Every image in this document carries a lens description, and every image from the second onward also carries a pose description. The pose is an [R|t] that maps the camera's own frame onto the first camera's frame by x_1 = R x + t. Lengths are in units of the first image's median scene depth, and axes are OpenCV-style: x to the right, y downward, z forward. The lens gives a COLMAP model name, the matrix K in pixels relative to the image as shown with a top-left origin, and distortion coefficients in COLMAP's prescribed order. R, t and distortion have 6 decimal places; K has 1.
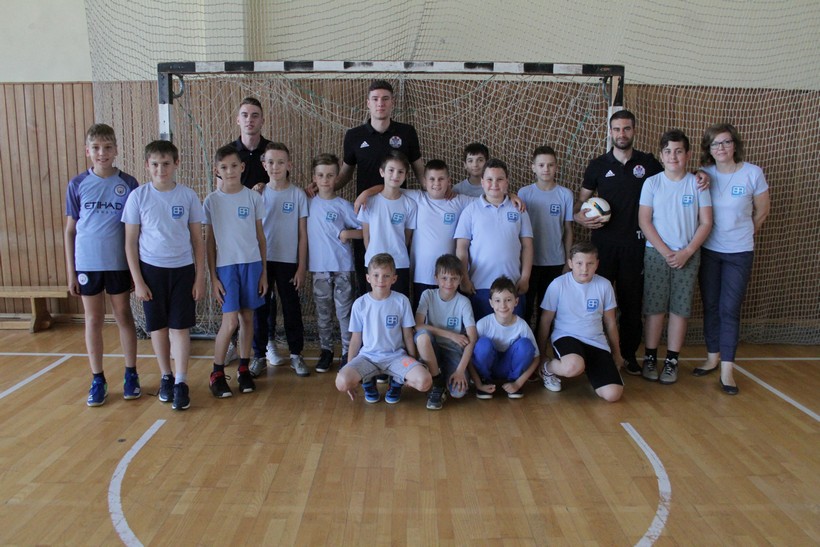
lens RADIAL K [[678.0, 0, 404.0], [0, 678.0, 289.7], [0, 0, 1]] dist [-0.082022, -0.001064]
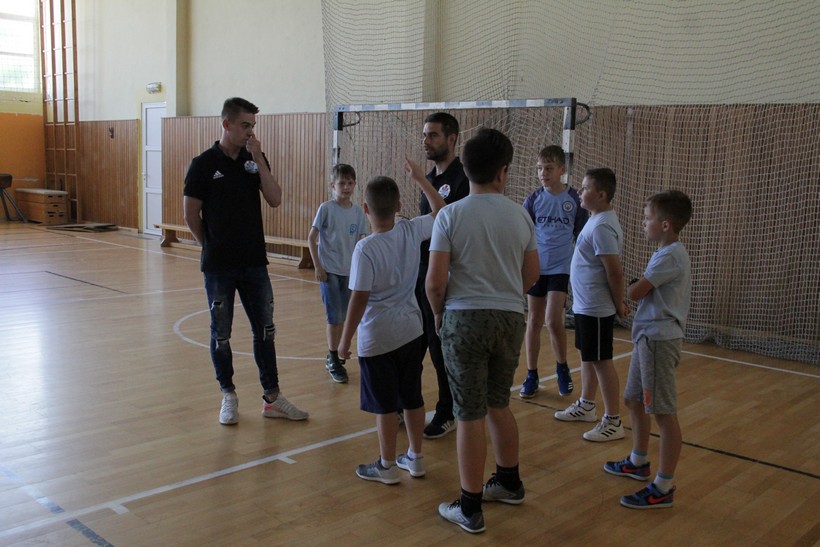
lens RADIAL K [[844.4, 0, 410.7], [0, 844.4, 272.9], [0, 0, 1]] dist [-0.061270, 0.000000]
pose [[0.724560, 0.105016, -0.681164, 1.017597], [-0.146478, 0.989208, -0.003303, 0.041816], [0.673466, 0.102168, 0.732124, -0.304730]]
